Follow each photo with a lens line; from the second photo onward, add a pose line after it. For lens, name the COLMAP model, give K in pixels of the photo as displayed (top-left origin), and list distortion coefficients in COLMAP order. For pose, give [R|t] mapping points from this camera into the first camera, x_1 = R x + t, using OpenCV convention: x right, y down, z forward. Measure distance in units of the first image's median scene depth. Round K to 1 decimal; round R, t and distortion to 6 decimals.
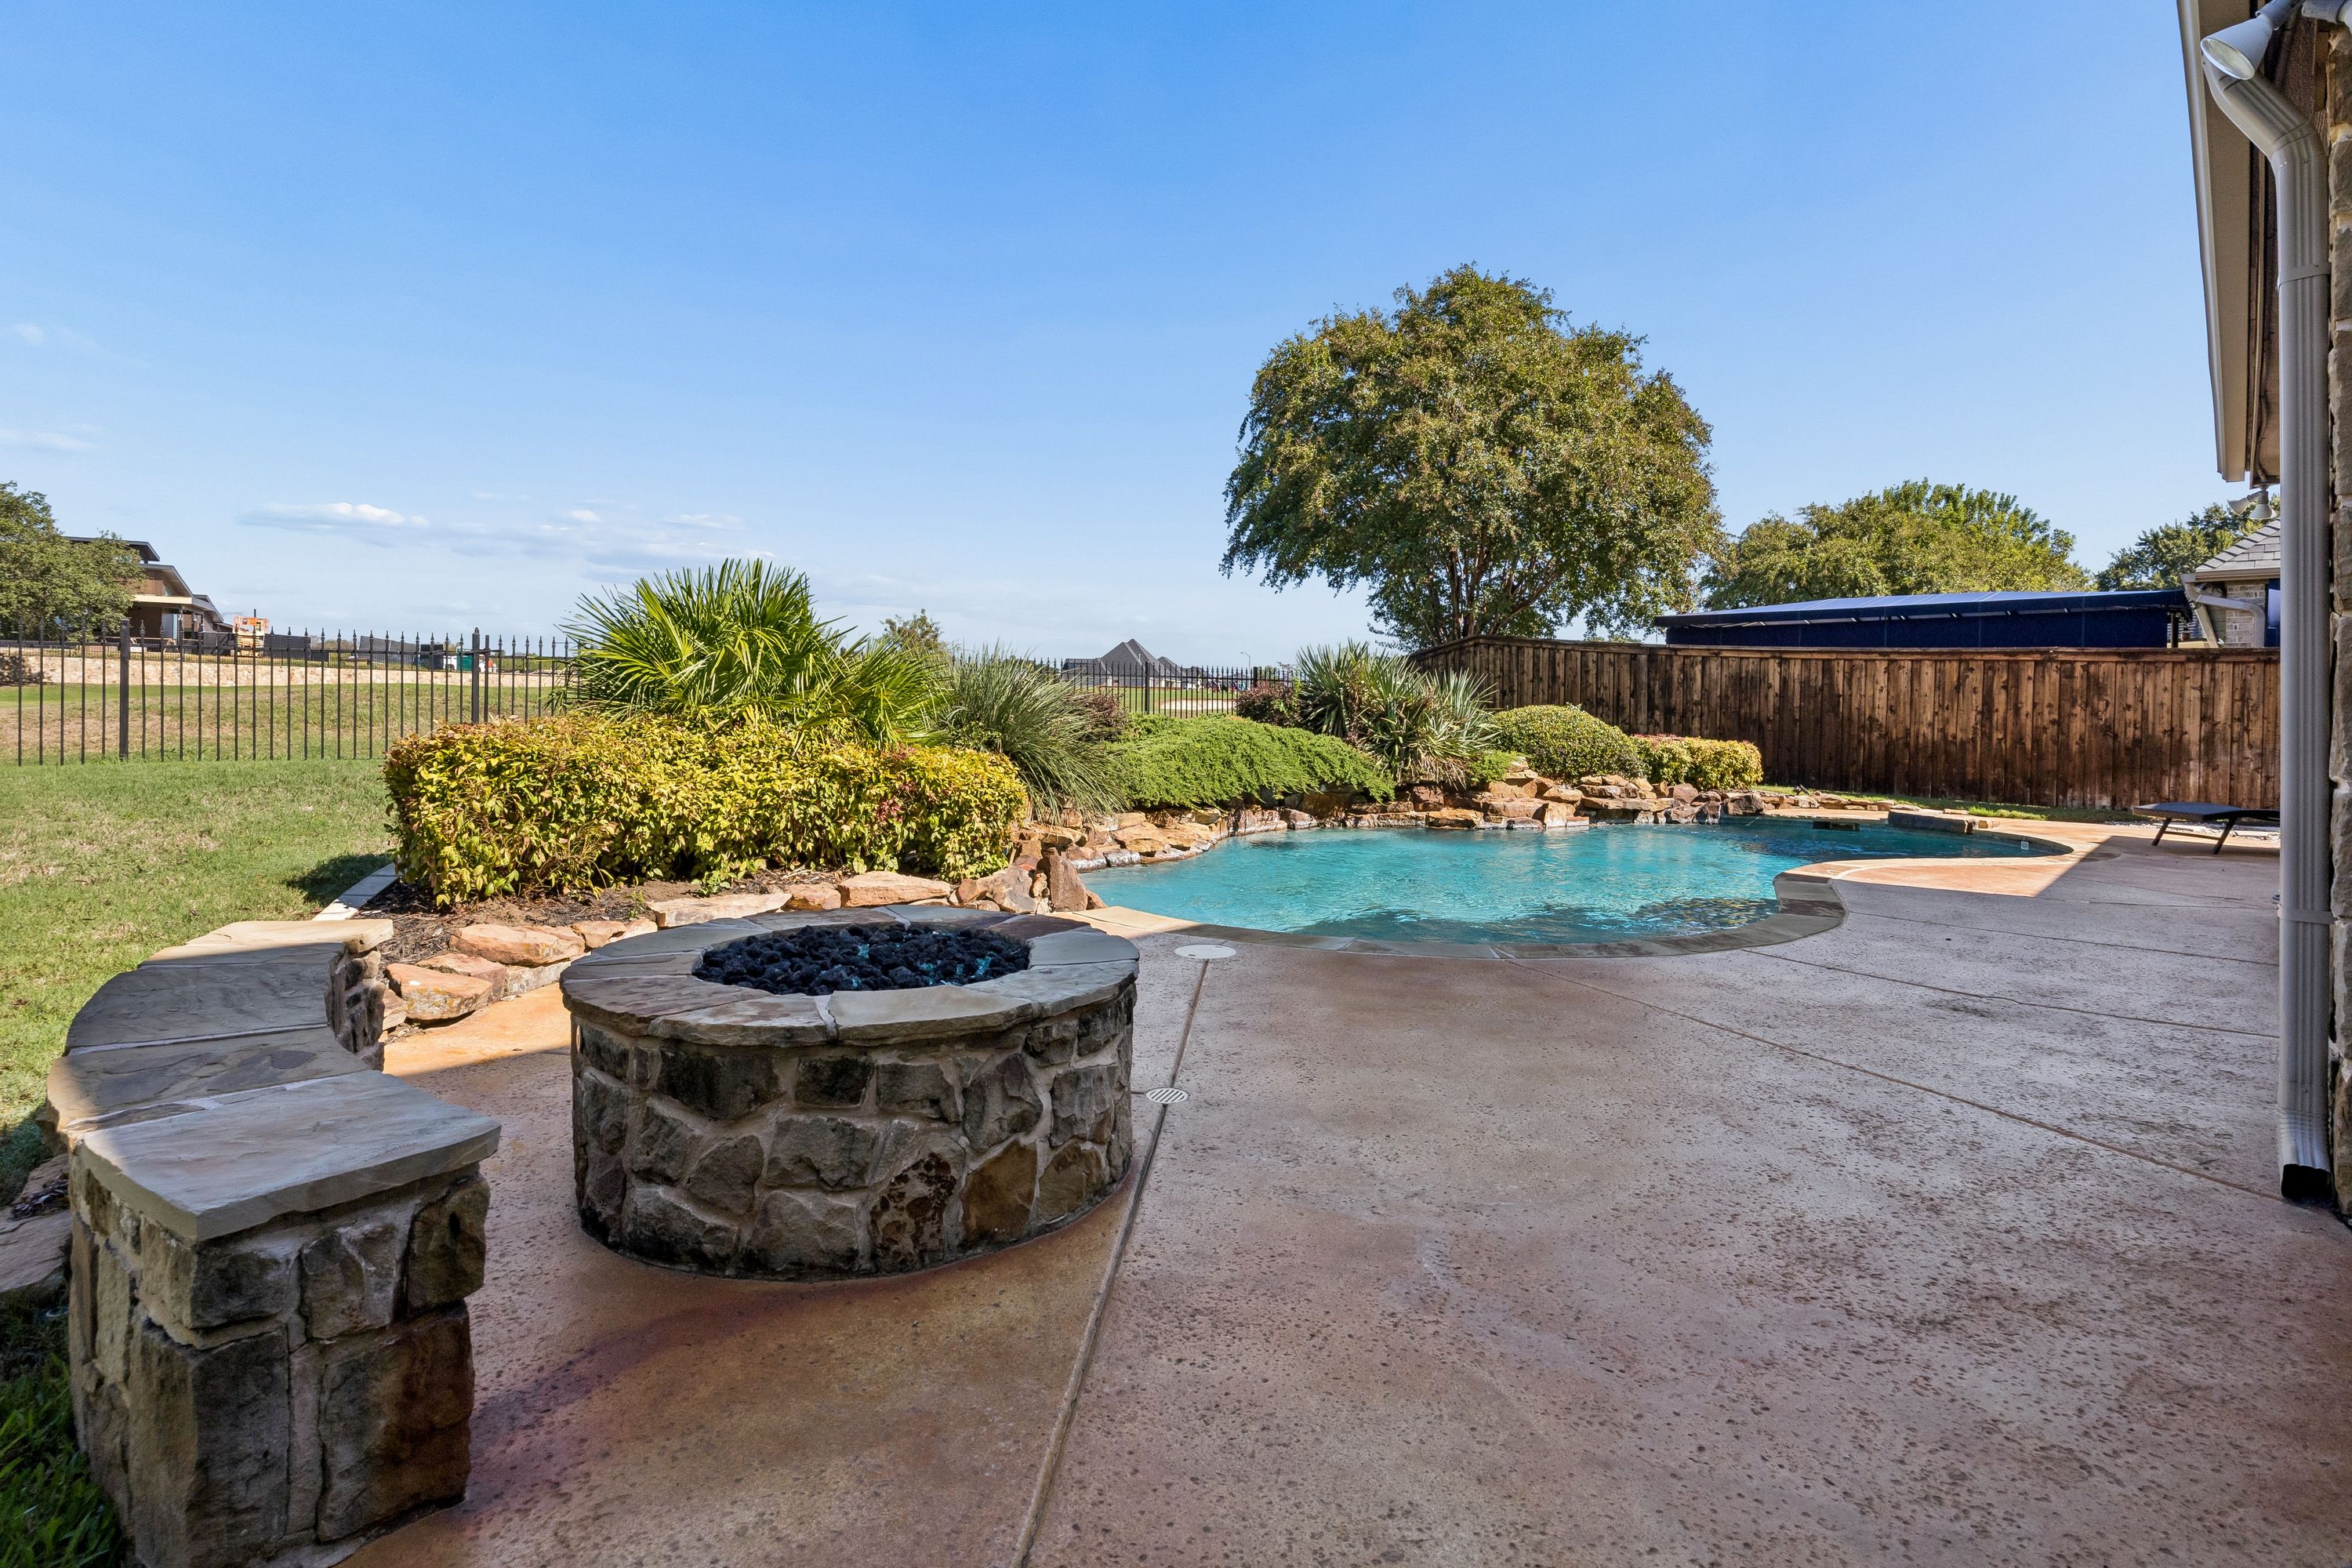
lens RADIAL K [[1162.7, 0, 1179.0], [0, 1162.7, 733.2], [0, 0, 1]] dist [-0.011739, -0.000328]
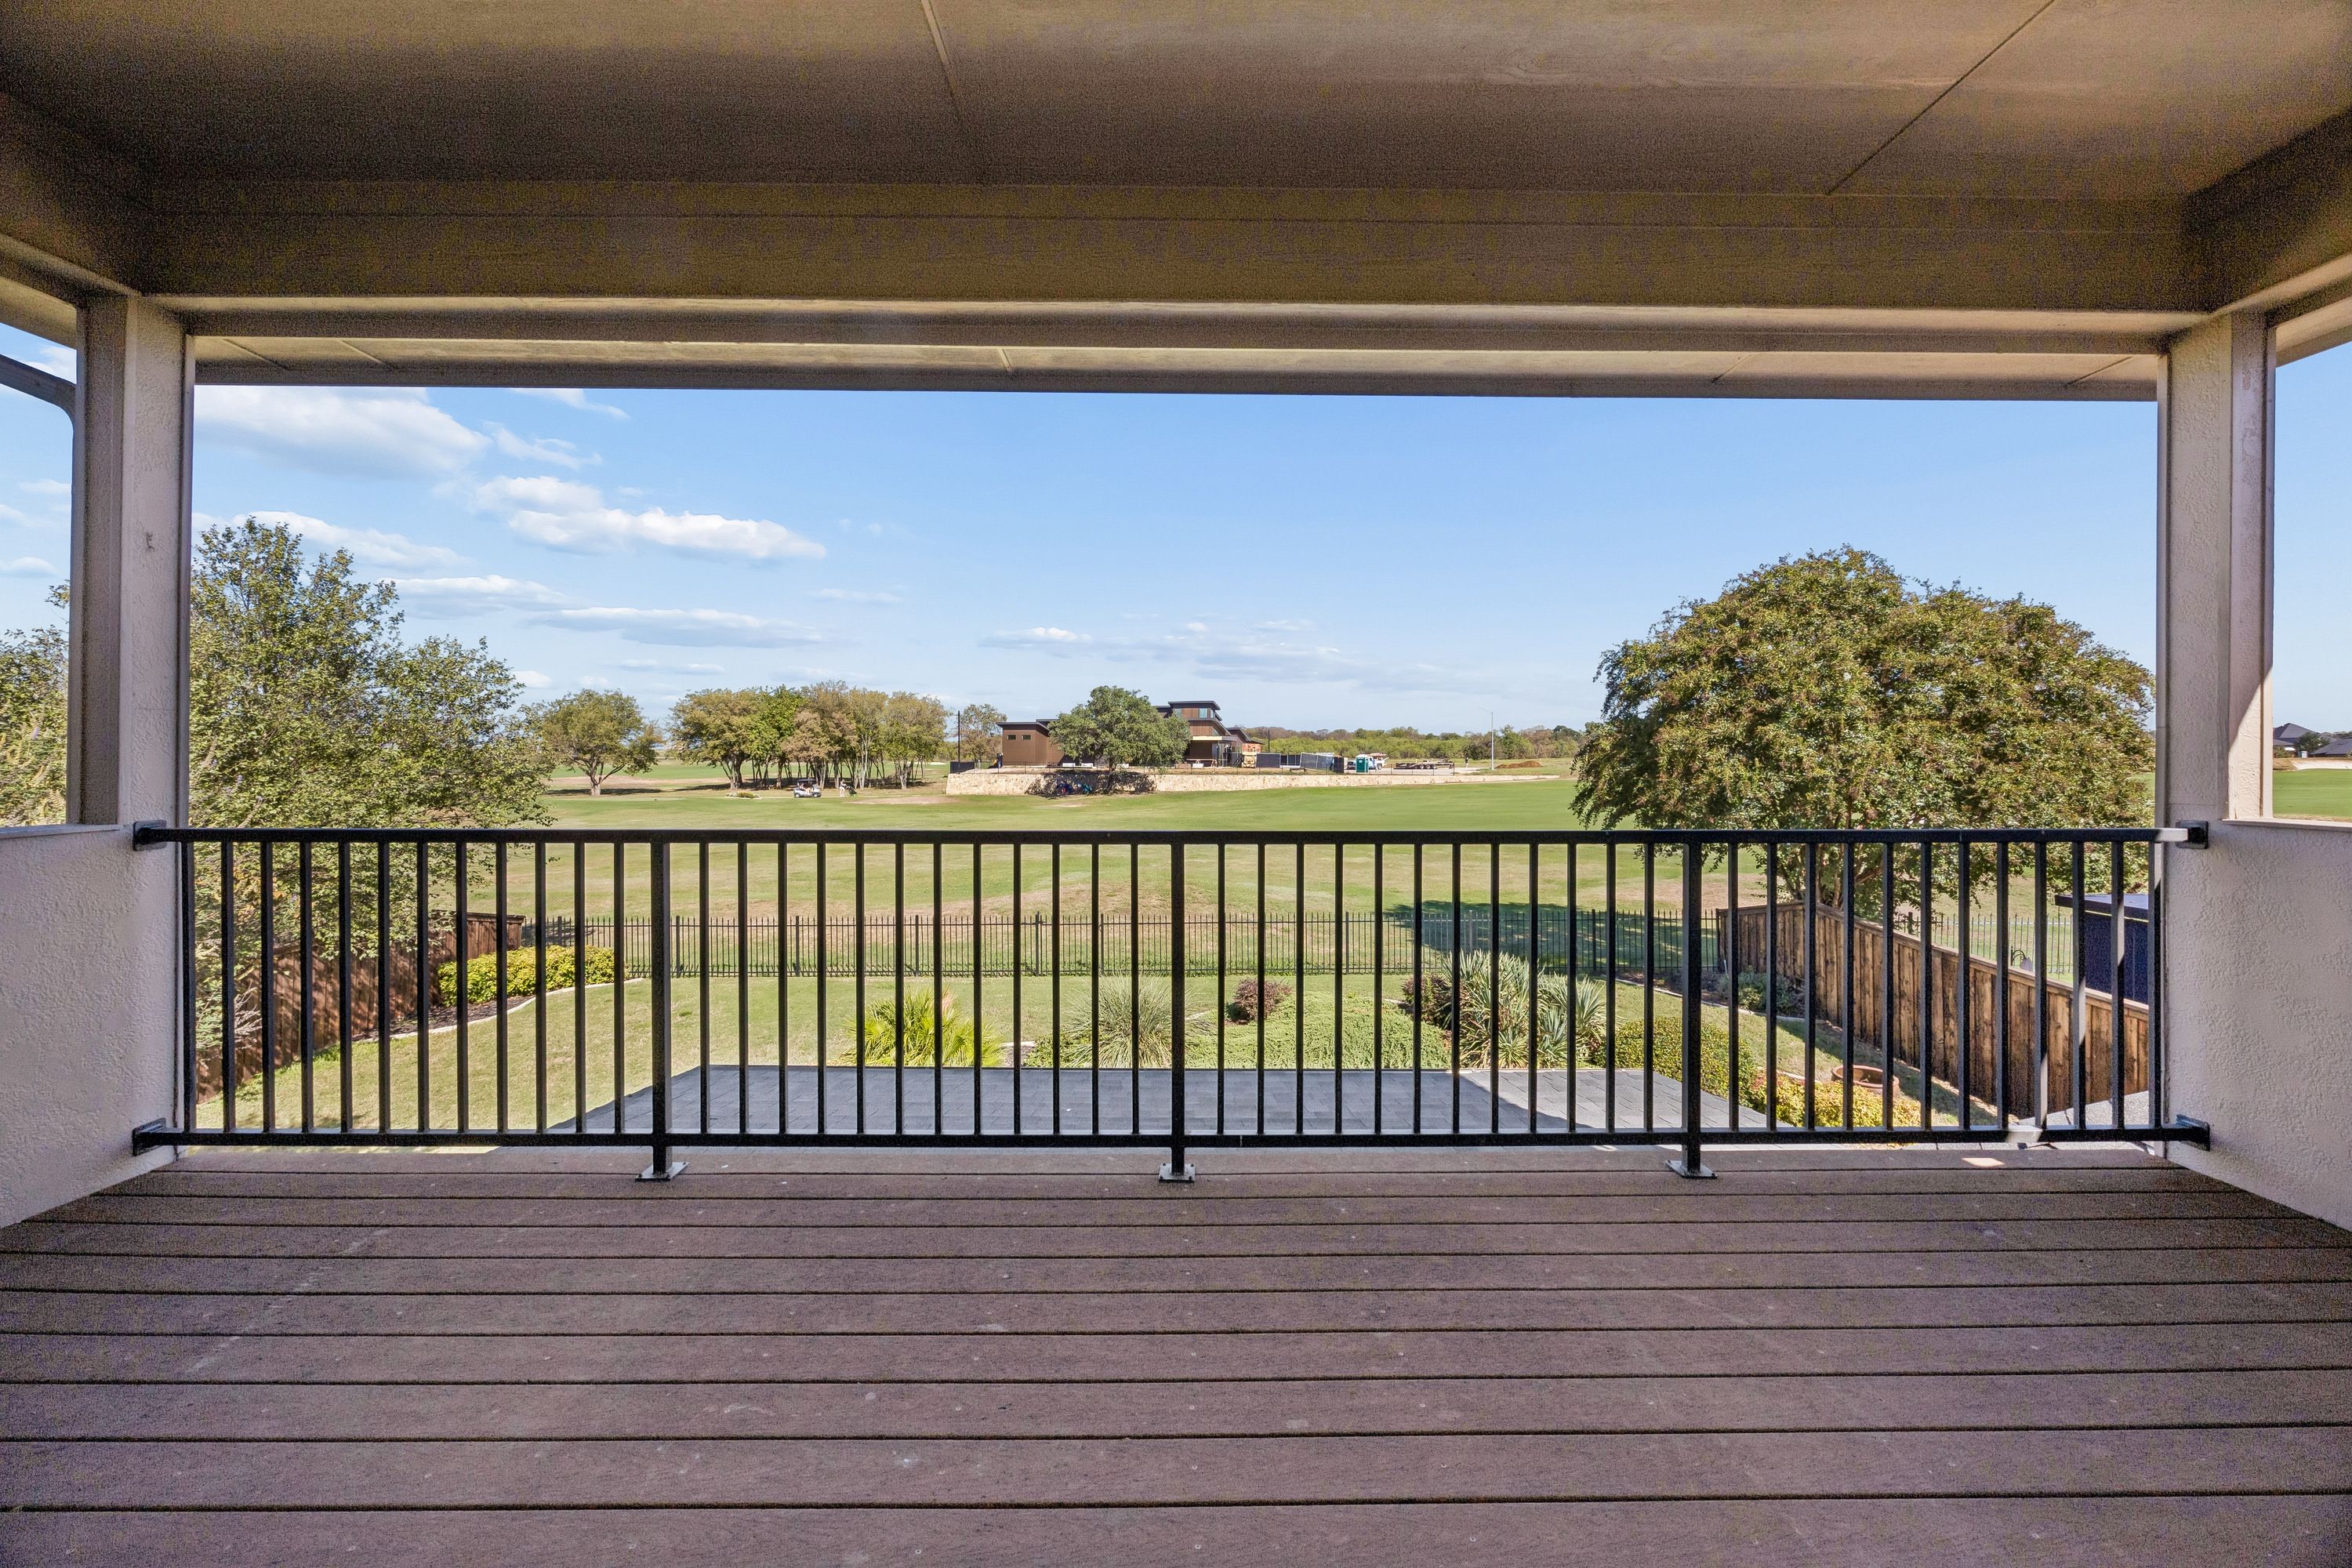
lens RADIAL K [[897.3, 0, 1173.1], [0, 897.3, 754.0], [0, 0, 1]] dist [-0.006882, 0.000023]
pose [[0.678477, -0.024360, -0.734218, 0.574420], [0.000508, 0.999465, -0.032691, -0.236068], [0.734621, 0.021807, 0.678127, 0.026227]]
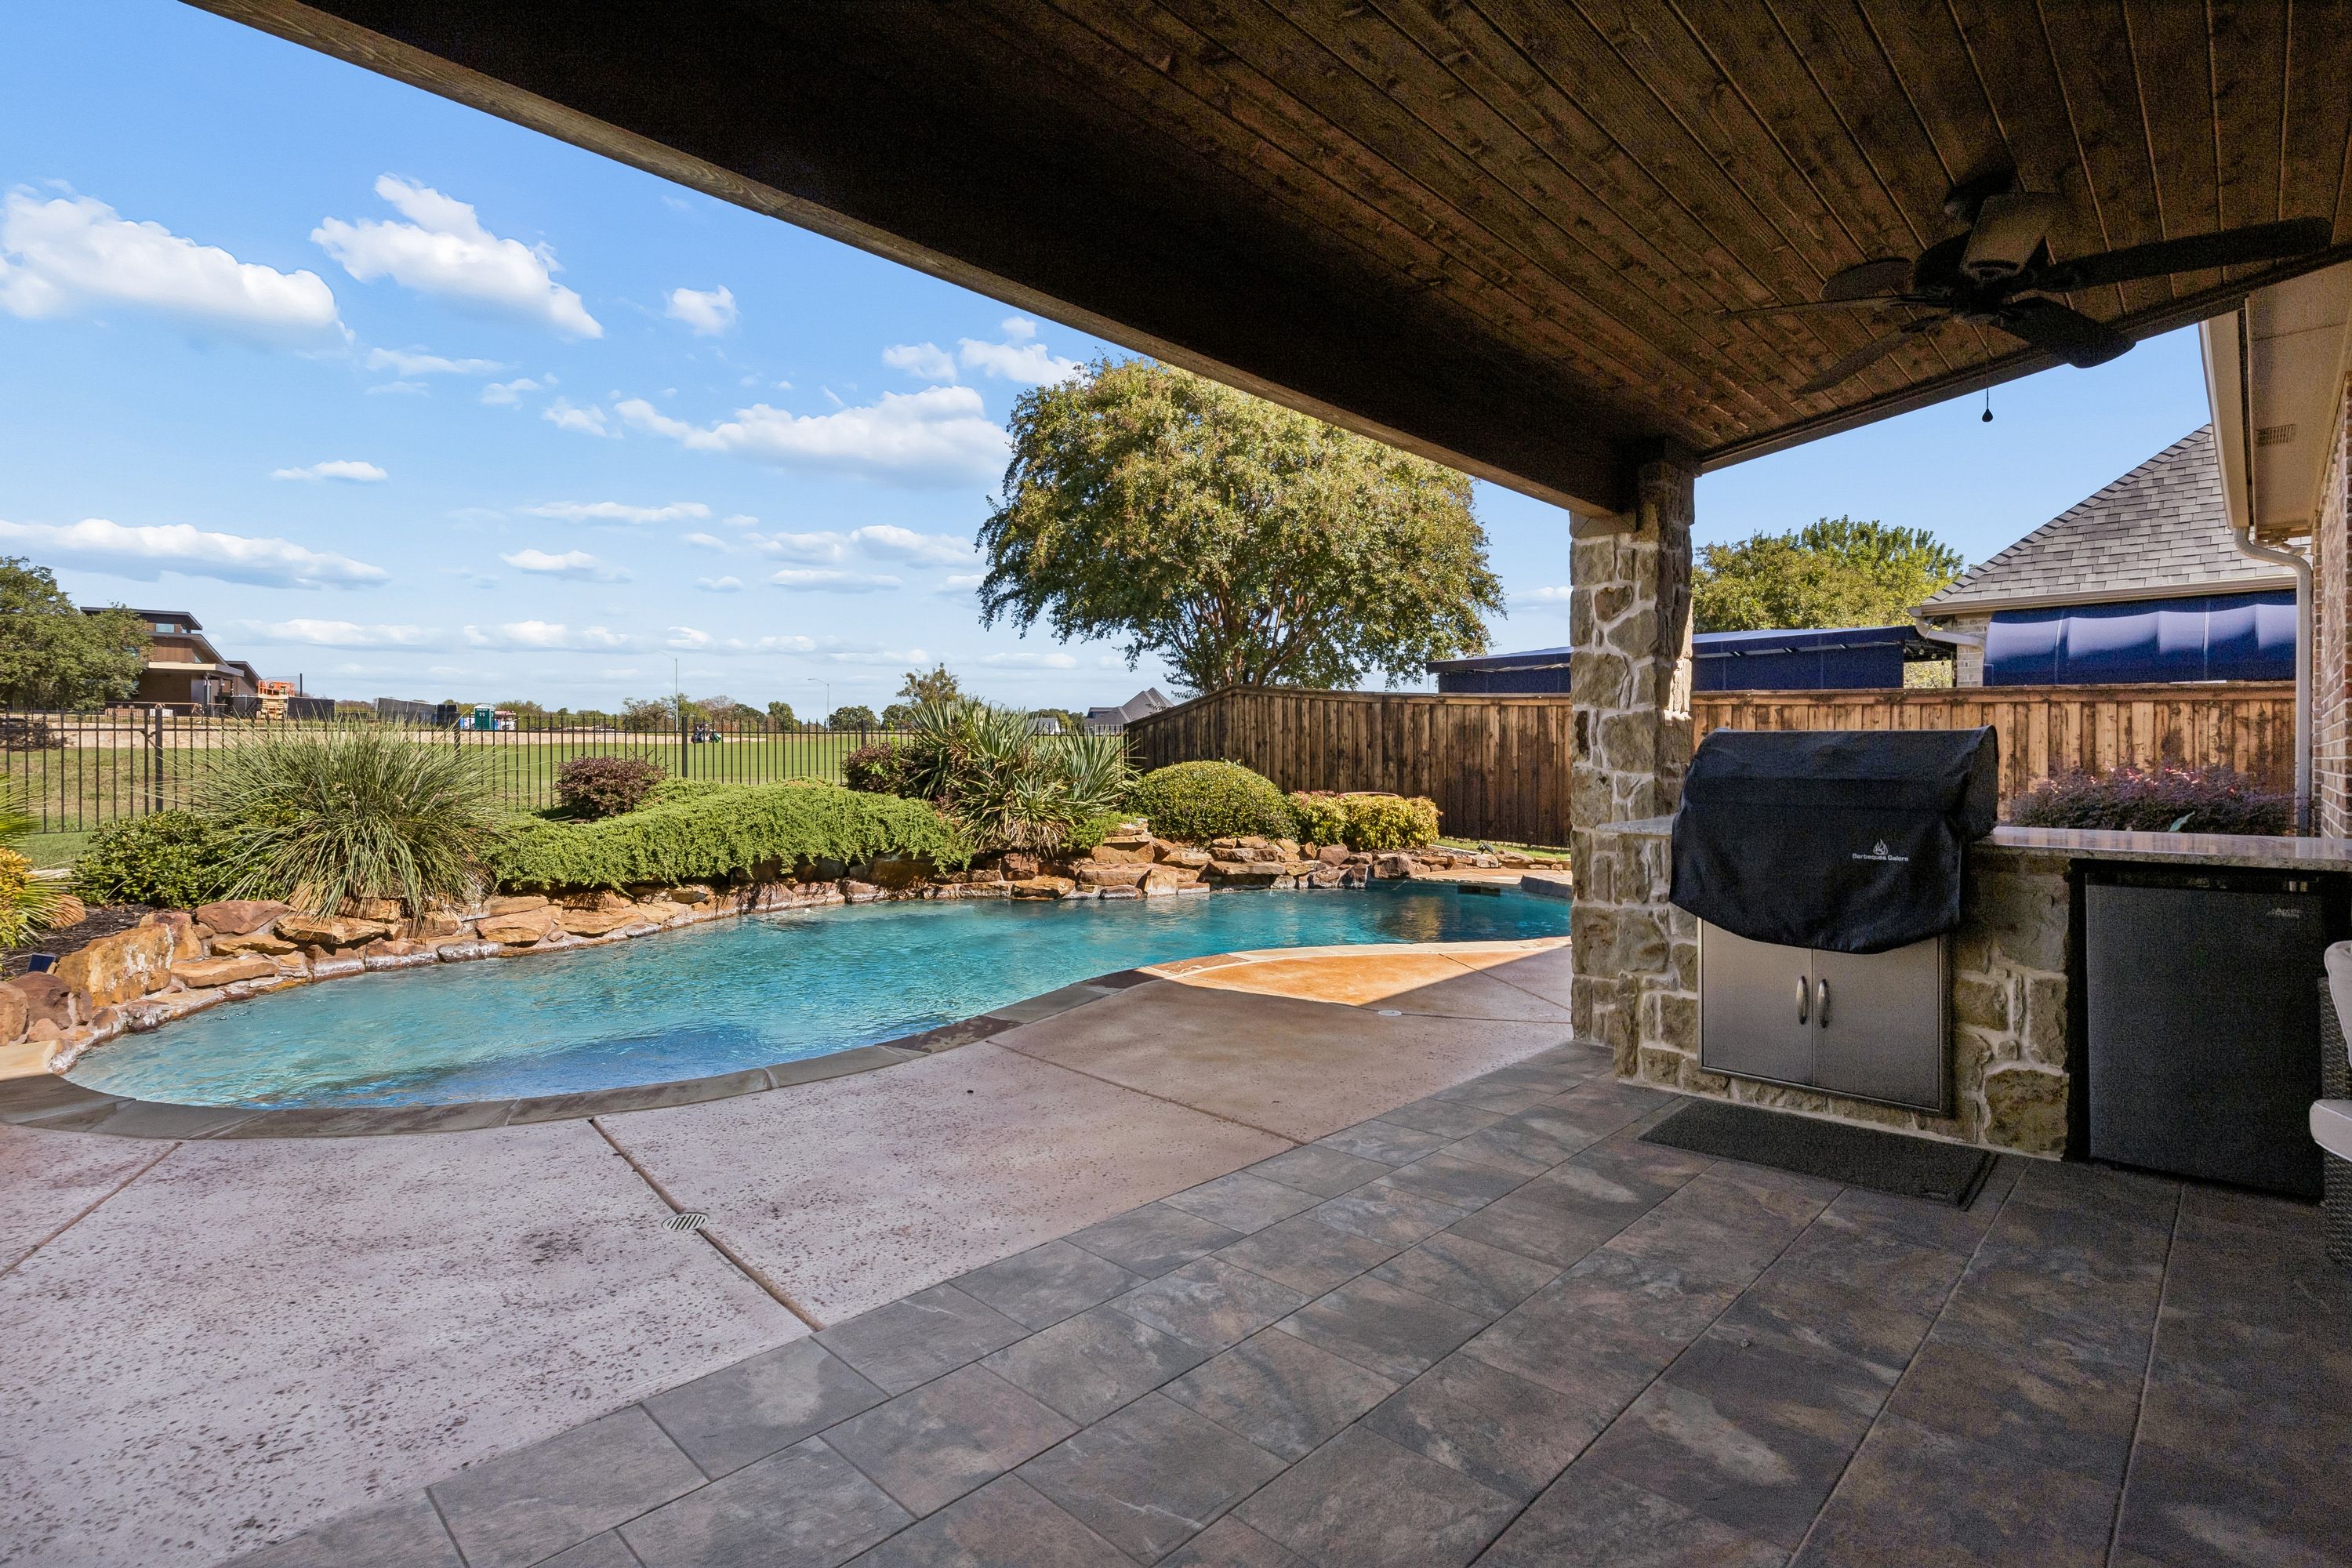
lens RADIAL K [[1115.4, 0, 1186.9], [0, 1115.4, 756.7], [0, 0, 1]] dist [-0.010364, -0.000093]
pose [[0.999495, -0.014486, -0.028276, 0.298433], [0.013964, 0.999730, -0.018567, -0.010083], [0.028537, 0.018163, 0.999428, 0.092510]]
